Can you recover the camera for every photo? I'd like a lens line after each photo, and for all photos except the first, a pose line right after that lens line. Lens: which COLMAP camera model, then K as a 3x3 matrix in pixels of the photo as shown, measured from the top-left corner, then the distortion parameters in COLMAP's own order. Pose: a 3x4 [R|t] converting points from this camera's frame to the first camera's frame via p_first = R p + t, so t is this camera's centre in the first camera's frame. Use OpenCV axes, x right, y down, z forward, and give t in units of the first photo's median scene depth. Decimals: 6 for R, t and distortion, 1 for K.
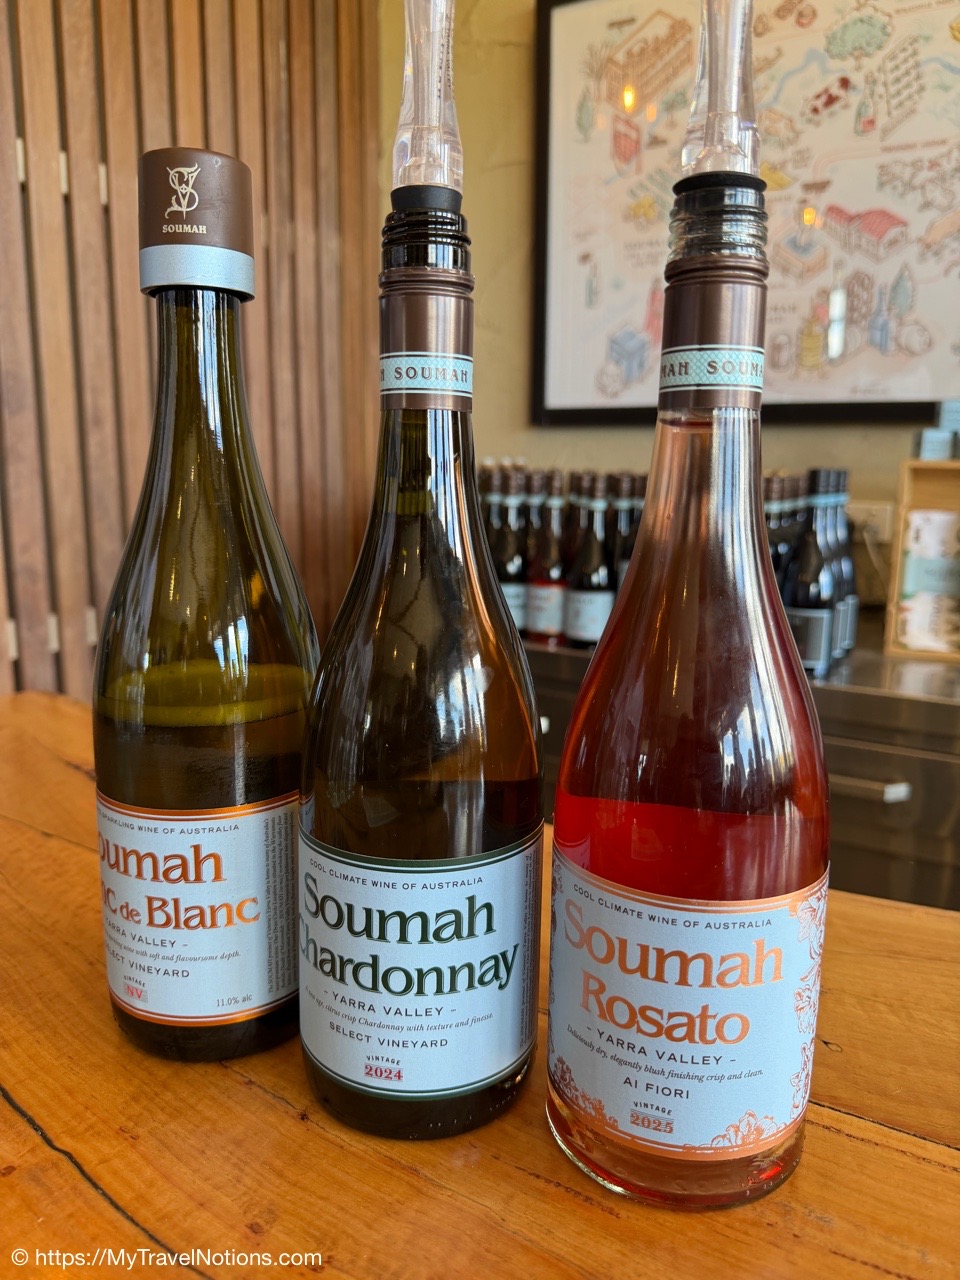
lens RADIAL K [[958.2, 0, 476.1], [0, 958.2, 637.2], [0, 0, 1]] dist [0.020024, -0.037251]
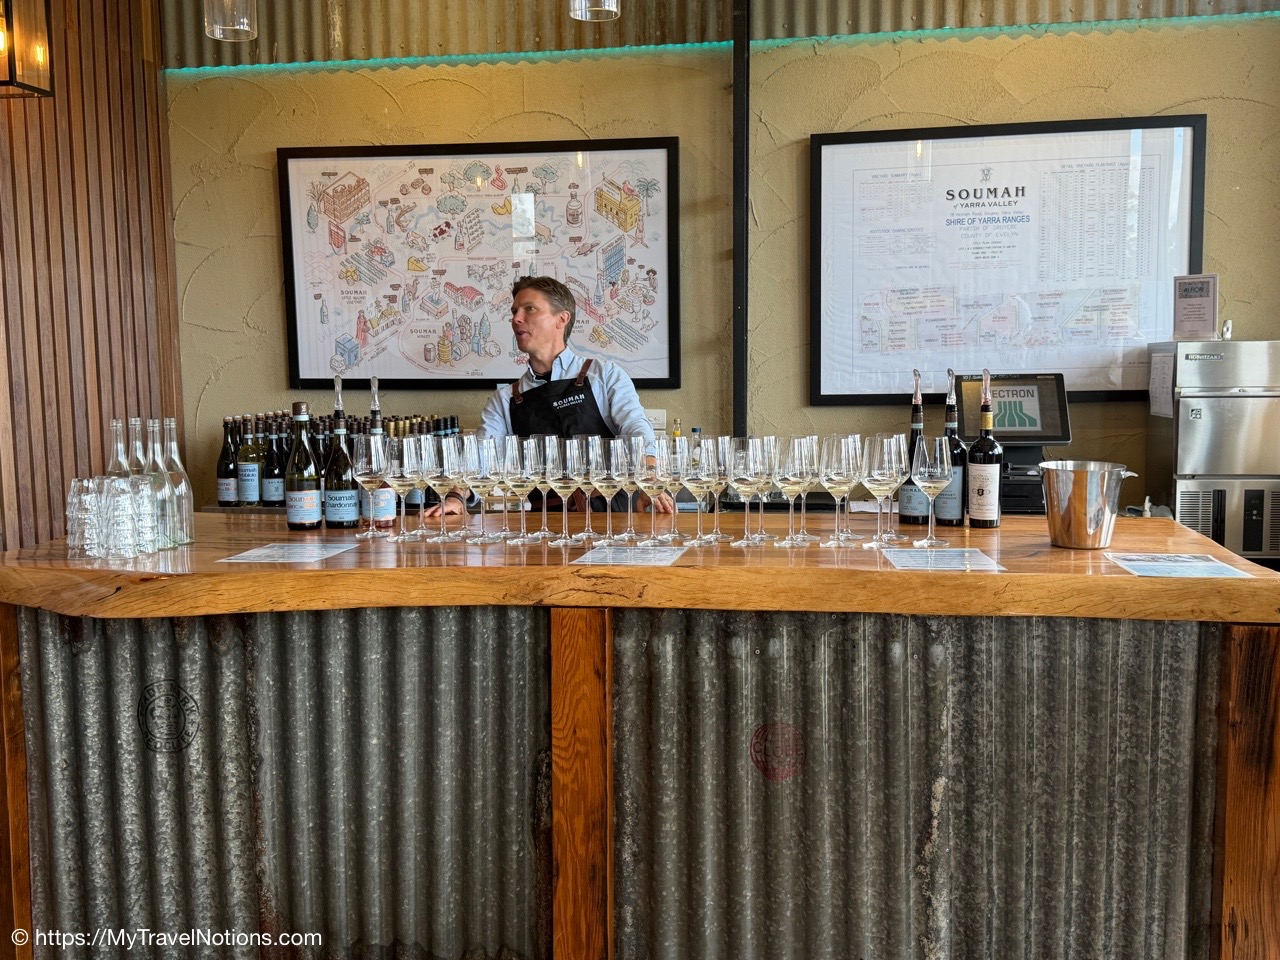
lens RADIAL K [[1272.0, 0, 627.7], [0, 1272.0, 486.0], [0, 0, 1]] dist [0.101064, 0.000000]
pose [[0.926995, -0.059812, 0.370275, -0.289873], [0.090524, 0.993697, -0.066114, 0.177985], [-0.363987, 0.094806, 0.926566, -1.555058]]
